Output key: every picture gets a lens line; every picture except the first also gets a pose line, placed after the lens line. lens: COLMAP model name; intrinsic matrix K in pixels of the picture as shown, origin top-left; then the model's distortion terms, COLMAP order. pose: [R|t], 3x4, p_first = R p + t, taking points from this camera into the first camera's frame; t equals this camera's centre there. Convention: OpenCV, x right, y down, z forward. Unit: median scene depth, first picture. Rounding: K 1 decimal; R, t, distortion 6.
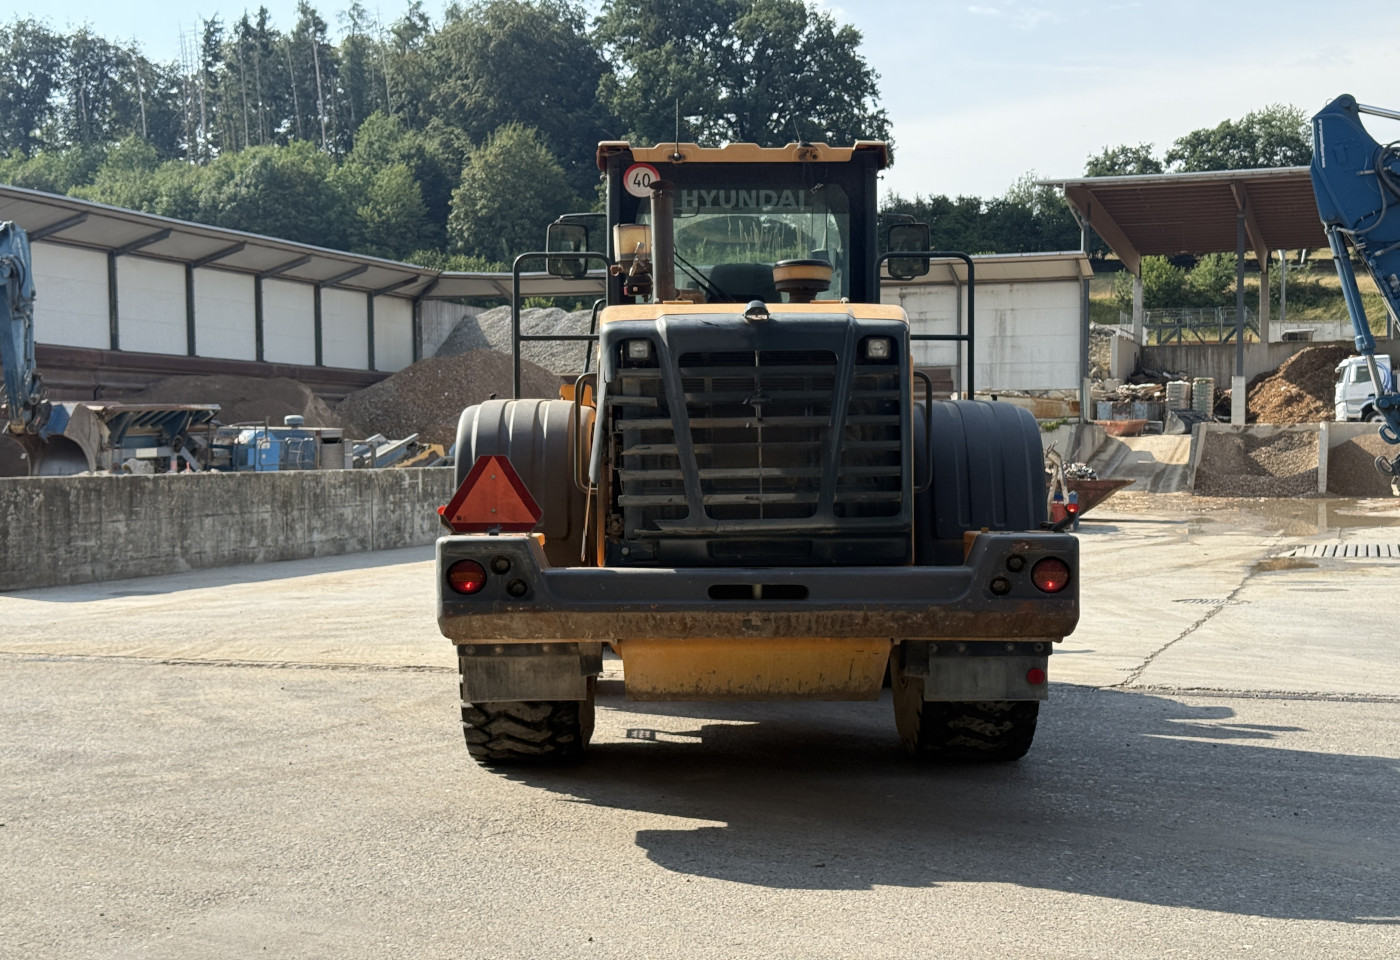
lens RADIAL K [[1951.2, 0, 700.0], [0, 1951.2, 480.0], [0, 0, 1]] dist [0.107943, -0.005555]
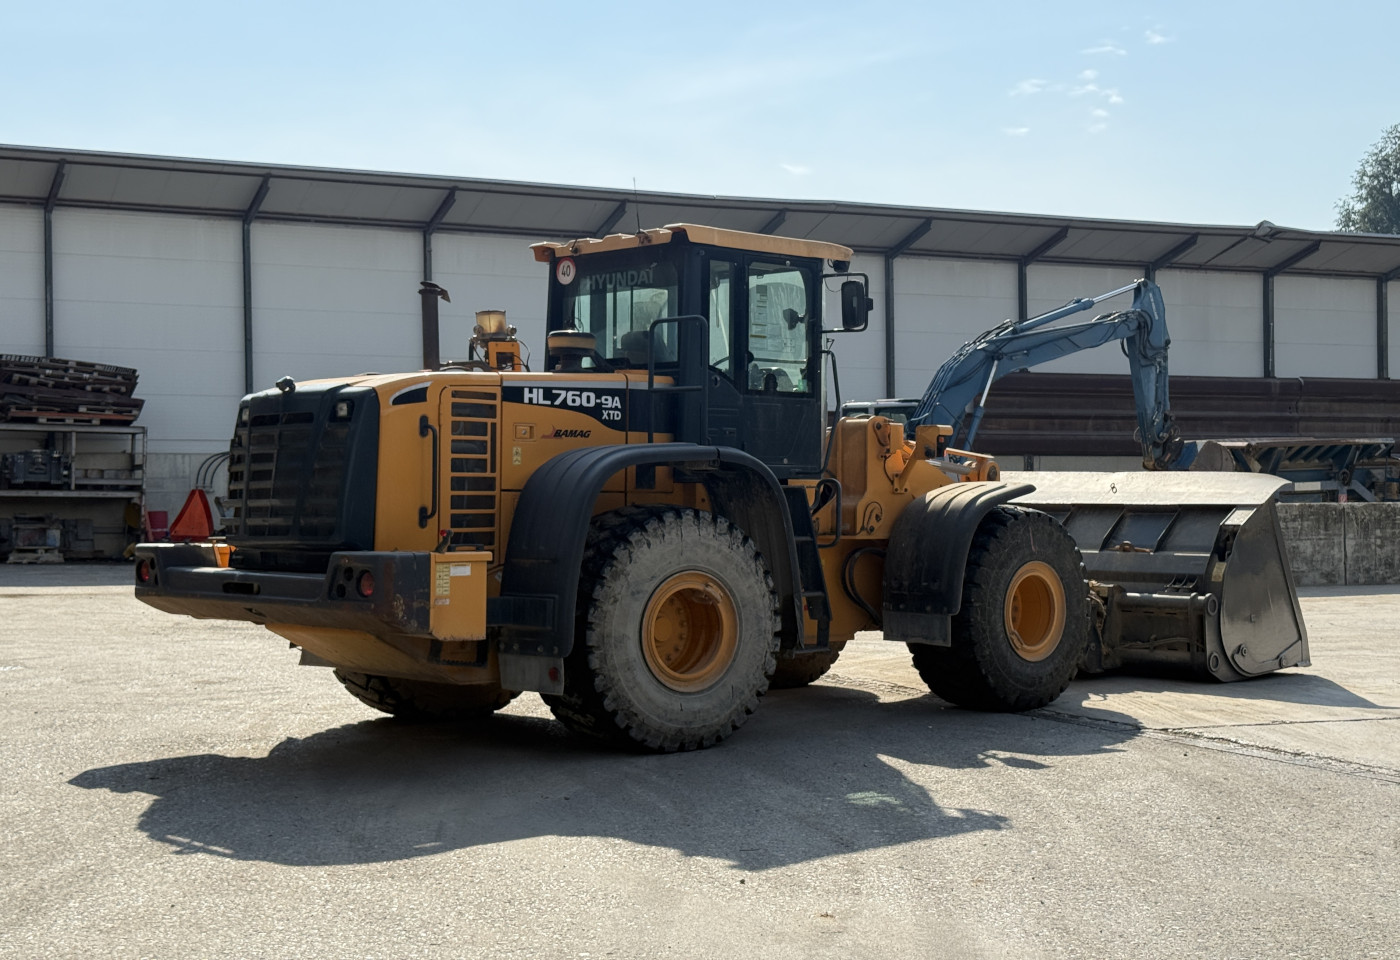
lens RADIAL K [[1951.2, 0, 700.0], [0, 1951.2, 480.0], [0, 0, 1]] dist [0.107943, -0.005555]
pose [[0.665732, -0.000372, -0.746190, 0.333993], [-0.011626, 0.999873, -0.010871, -0.002328], [0.746100, 0.015912, 0.665644, 0.079968]]
